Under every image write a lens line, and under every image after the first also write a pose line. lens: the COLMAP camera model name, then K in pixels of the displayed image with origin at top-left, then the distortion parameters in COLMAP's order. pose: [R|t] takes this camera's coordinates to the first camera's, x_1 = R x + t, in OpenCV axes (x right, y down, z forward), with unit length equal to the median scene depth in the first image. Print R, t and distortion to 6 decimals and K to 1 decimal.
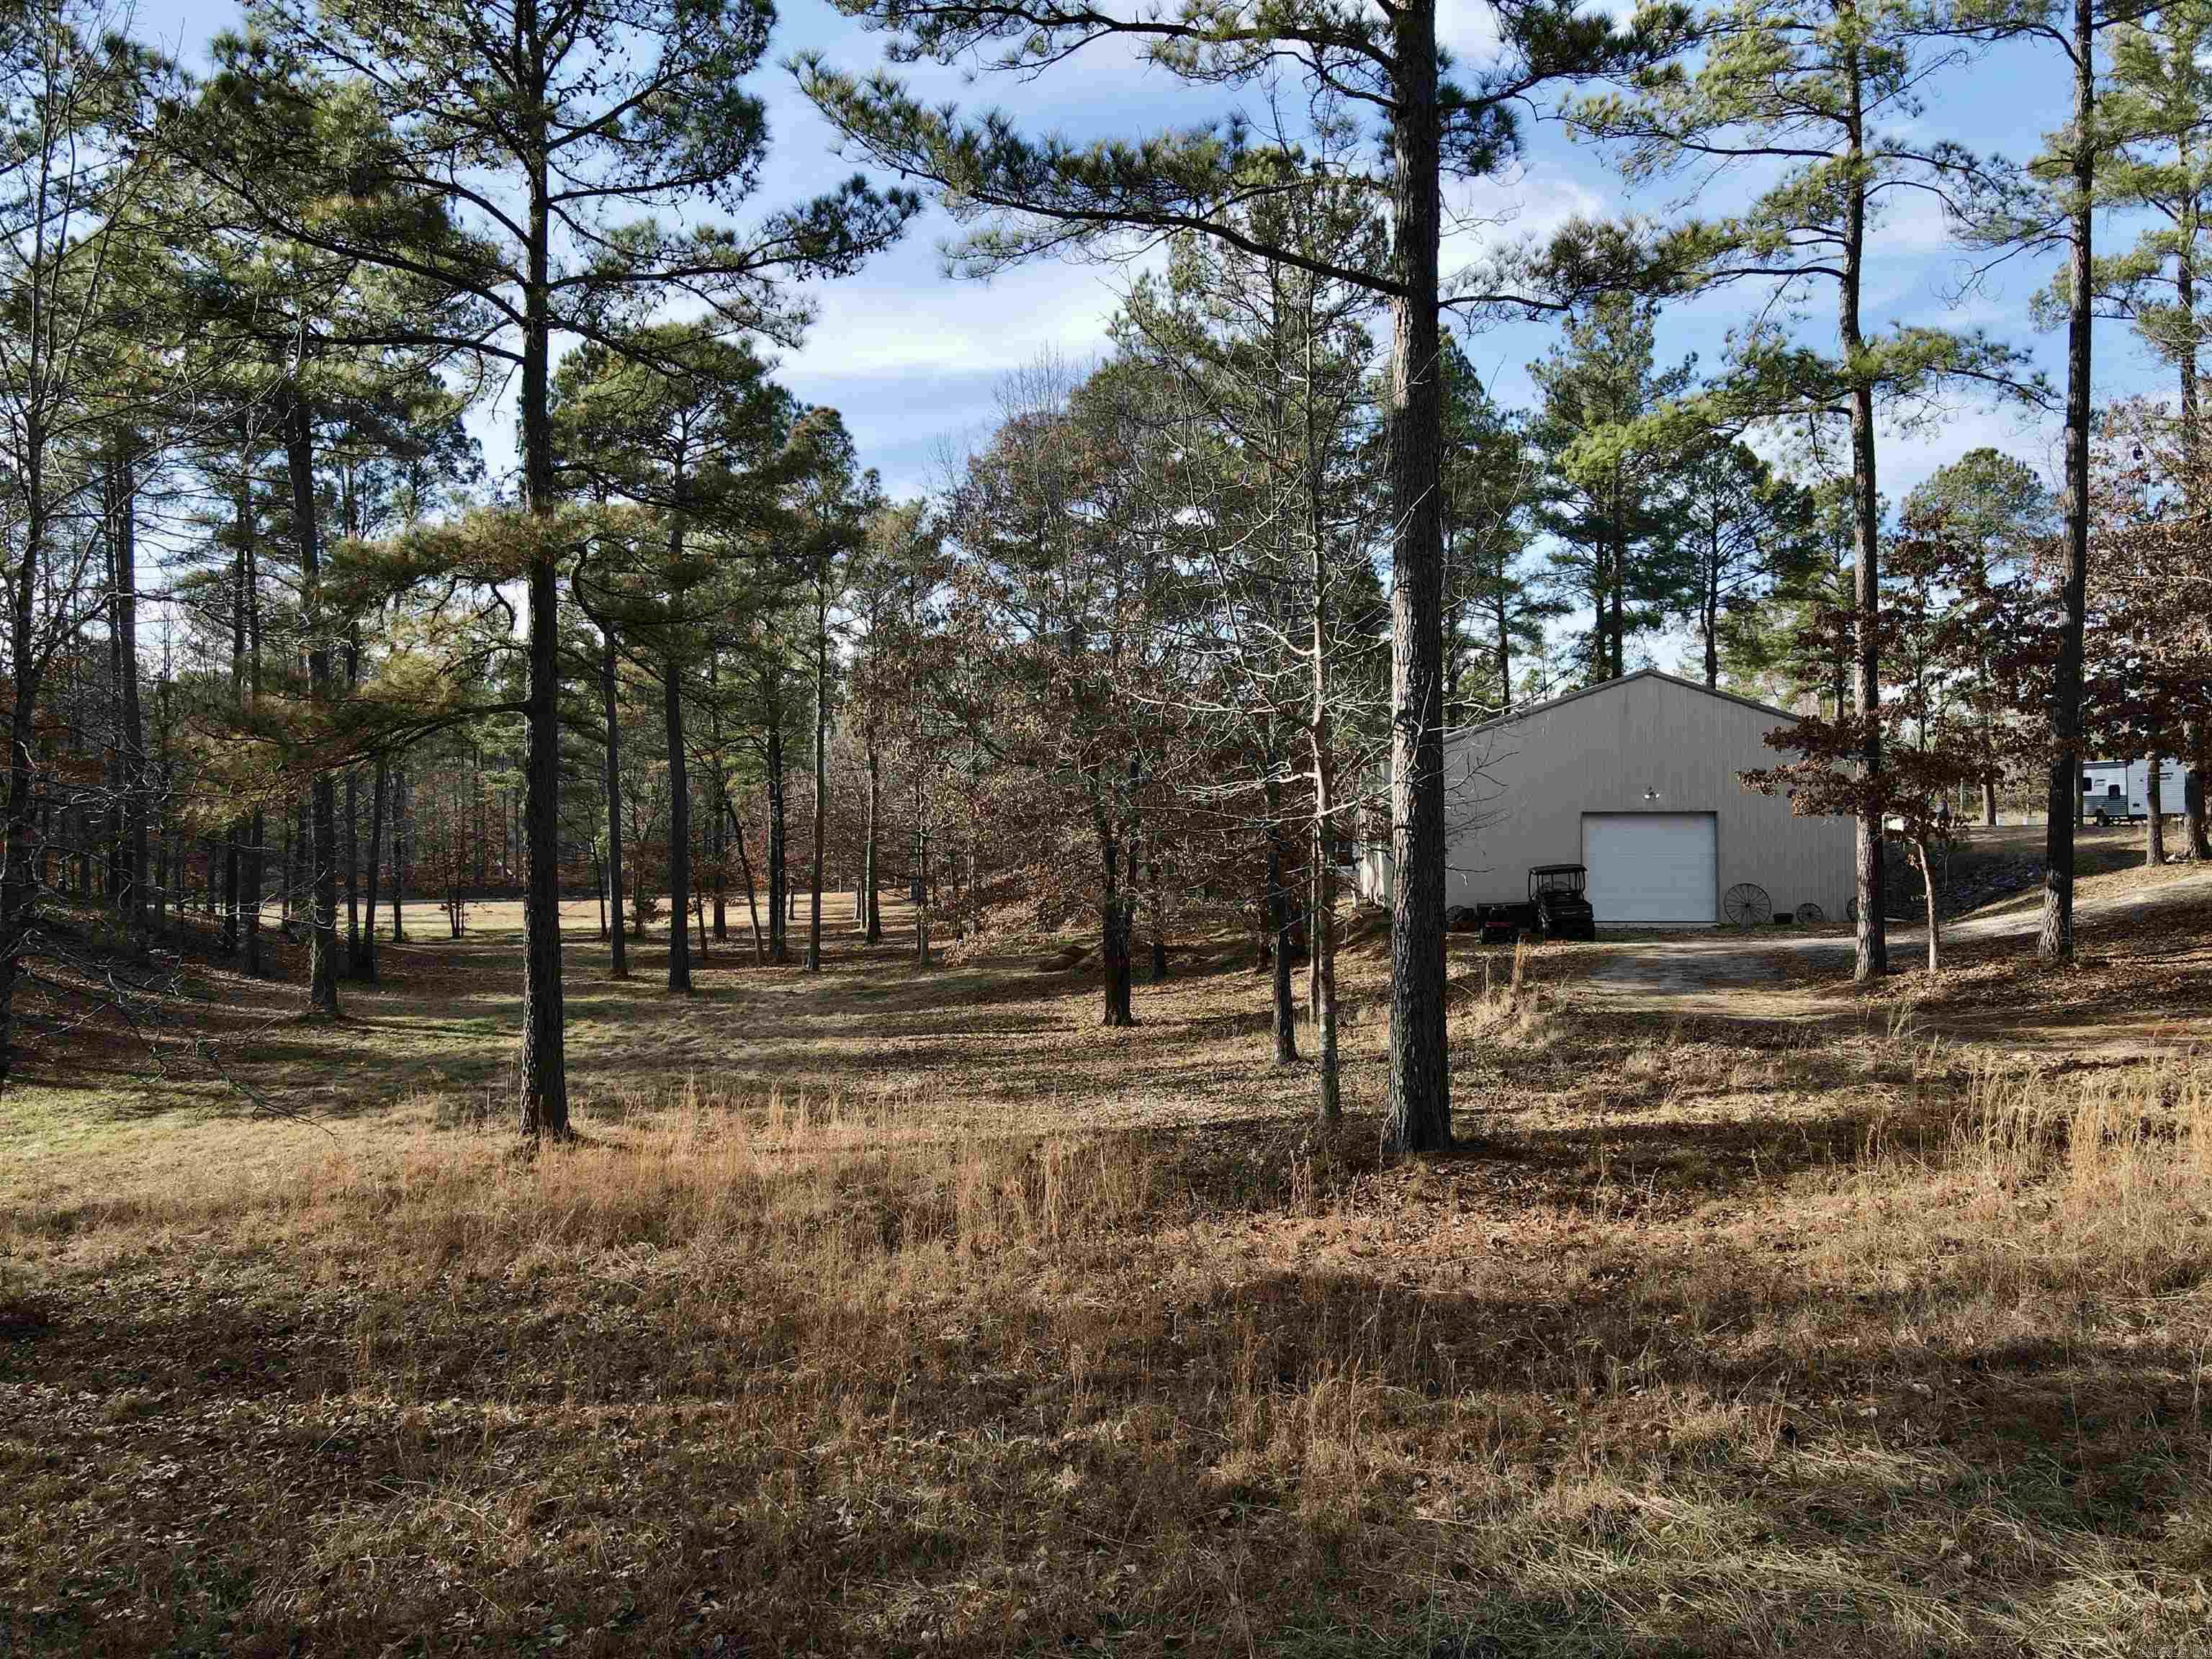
lens RADIAL K [[1653.5, 0, 1100.9], [0, 1653.5, 821.3], [0, 0, 1]] dist [0.034351, -0.006025]
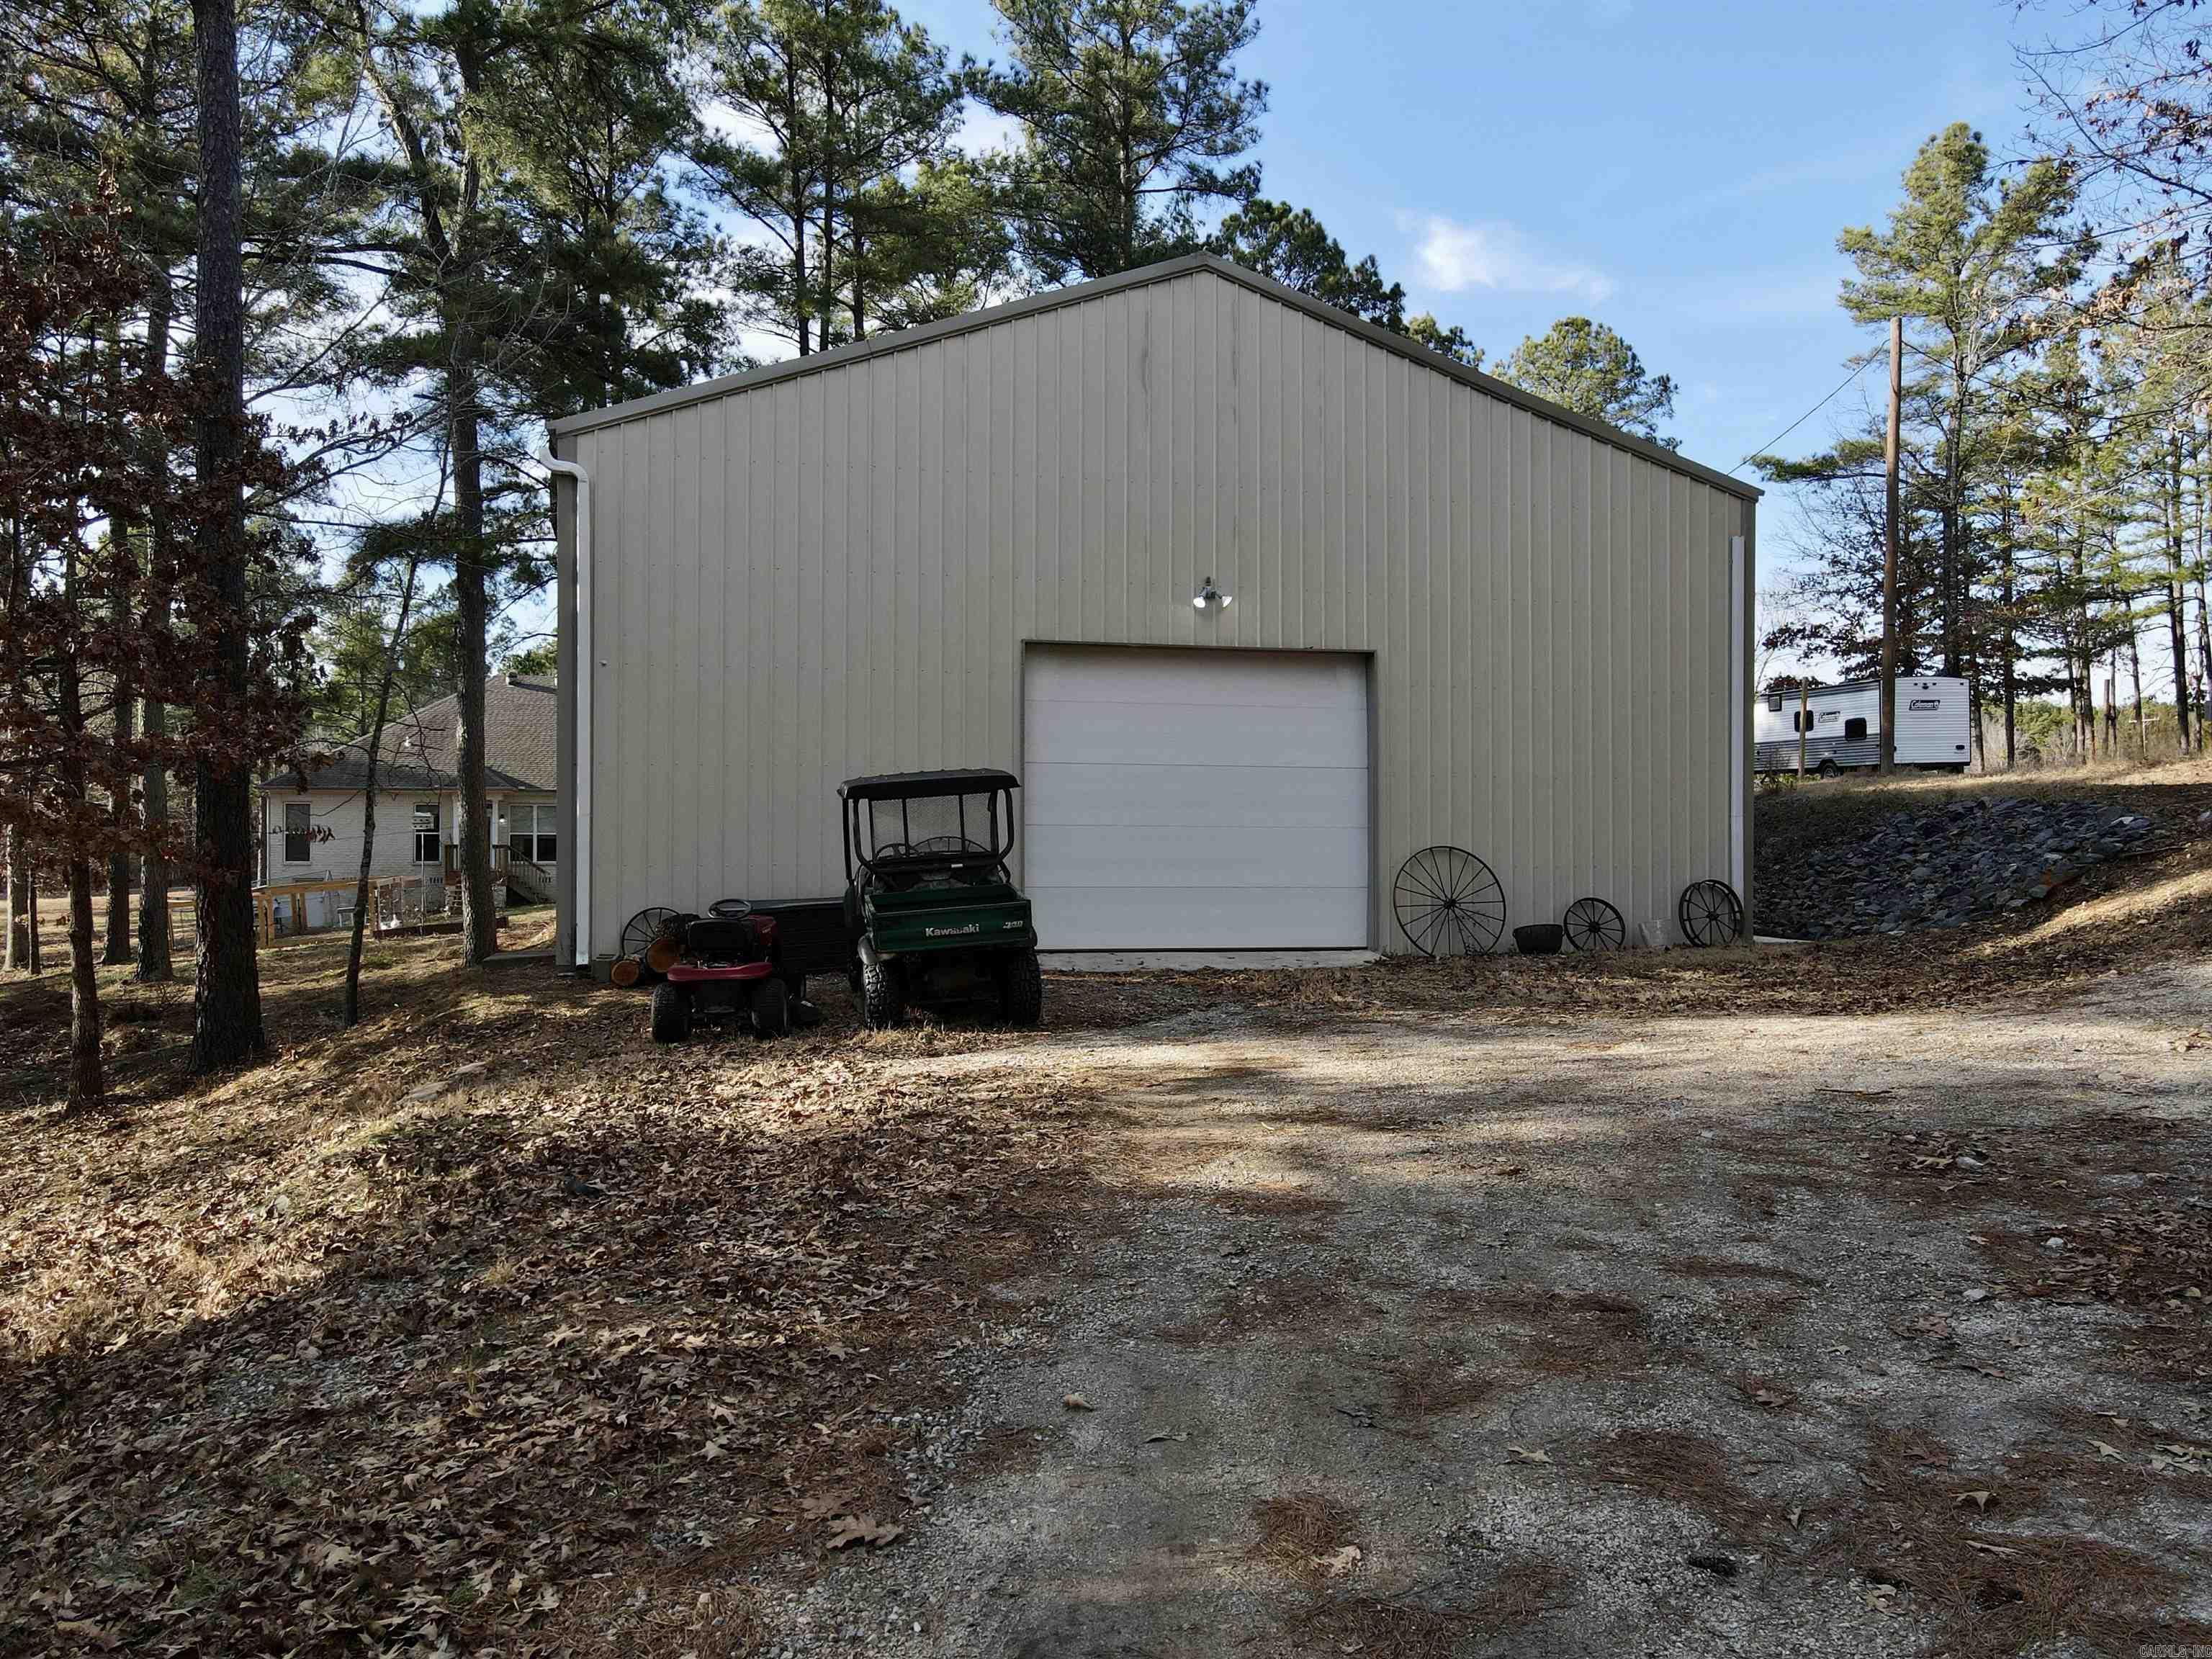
lens RADIAL K [[1653.5, 0, 1100.9], [0, 1653.5, 821.3], [0, 0, 1]] dist [0.034351, -0.006025]
pose [[0.959038, 0.003570, 0.283253, 0.303279], [0.000572, 0.999894, -0.014539, 0.055082], [-0.283275, 0.014106, 0.958935, 0.971184]]
